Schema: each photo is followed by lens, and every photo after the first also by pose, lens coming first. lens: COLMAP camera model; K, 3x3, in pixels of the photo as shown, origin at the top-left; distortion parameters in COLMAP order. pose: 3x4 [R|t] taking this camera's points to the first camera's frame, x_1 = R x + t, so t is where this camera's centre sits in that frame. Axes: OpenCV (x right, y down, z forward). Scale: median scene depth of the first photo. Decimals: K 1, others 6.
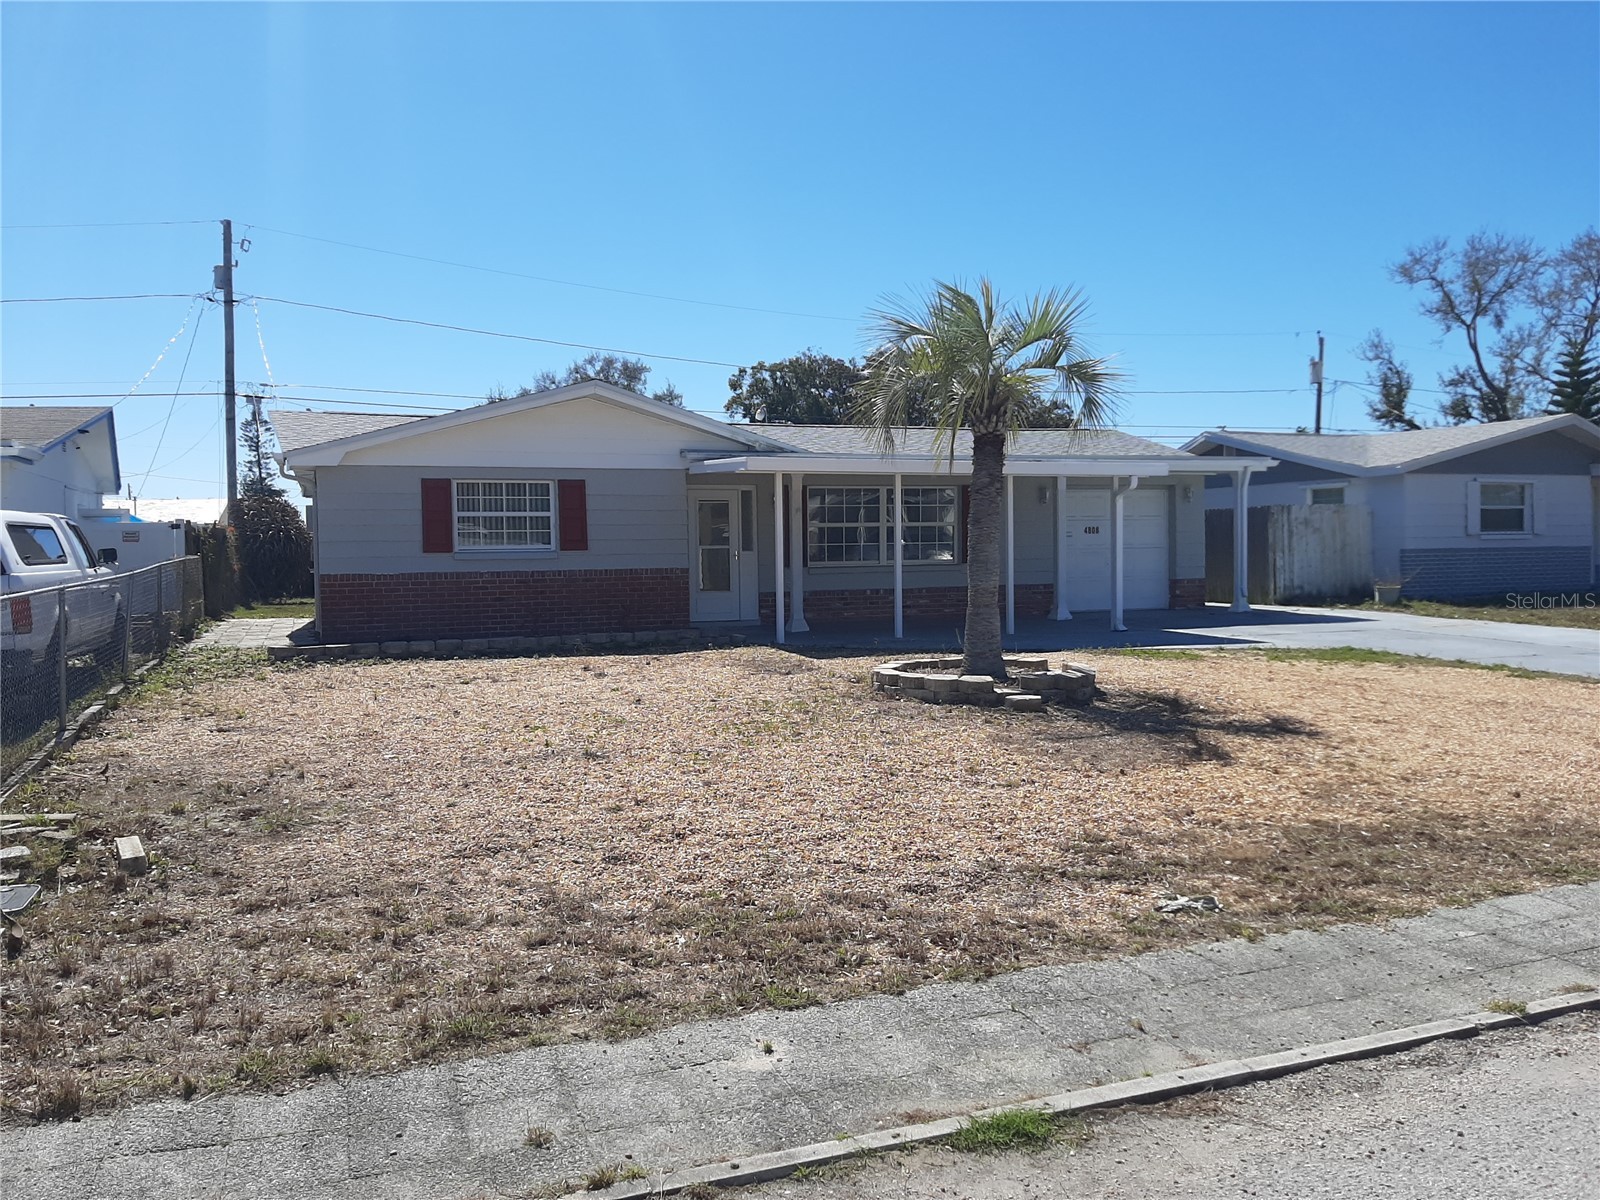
lens RADIAL K [[1246.9, 0, 797.3], [0, 1246.9, 591.0], [0, 0, 1]] dist [0.092323, -0.156781]
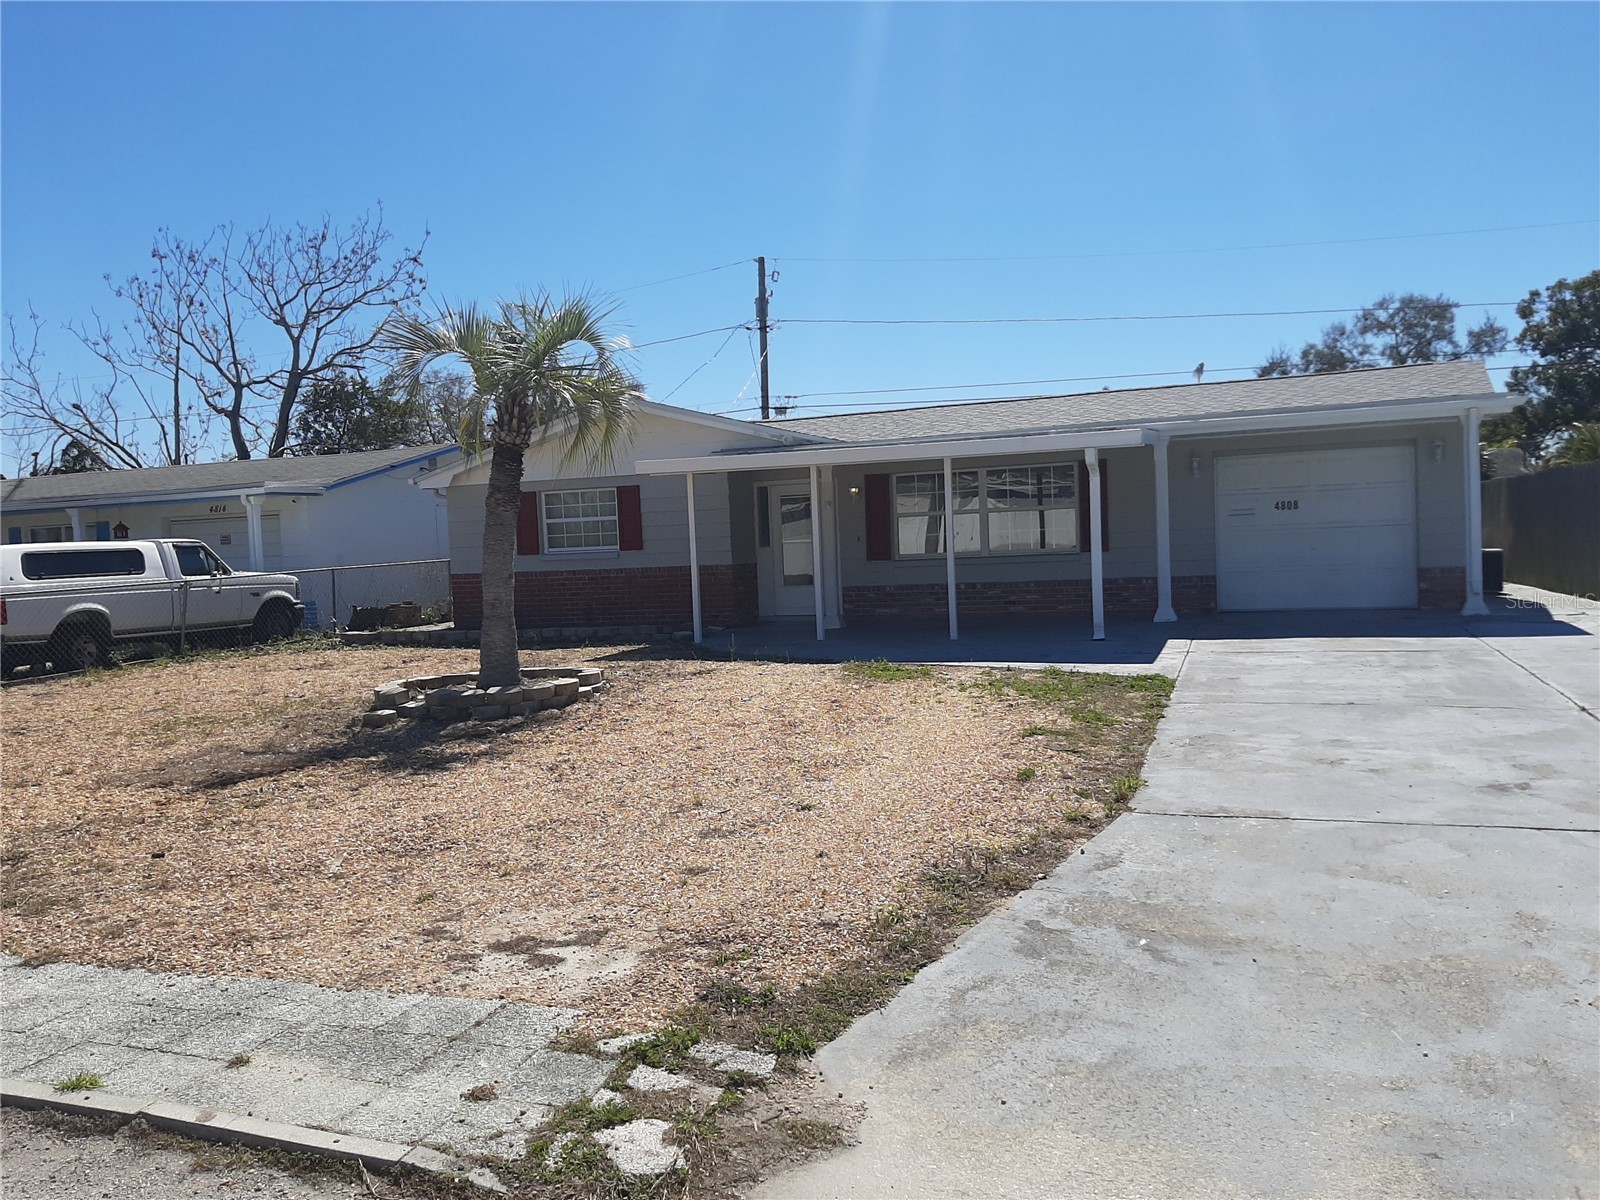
lens RADIAL K [[1265.7, 0, 800.0], [0, 1265.7, 600.0], [0, 0, 1]] dist [0.049052, -0.129877]
pose [[0.739784, 0.011840, -0.672740, 0.365644], [0.009494, 0.999562, 0.028031, -0.010065], [0.672777, -0.027124, 0.739348, 0.149193]]
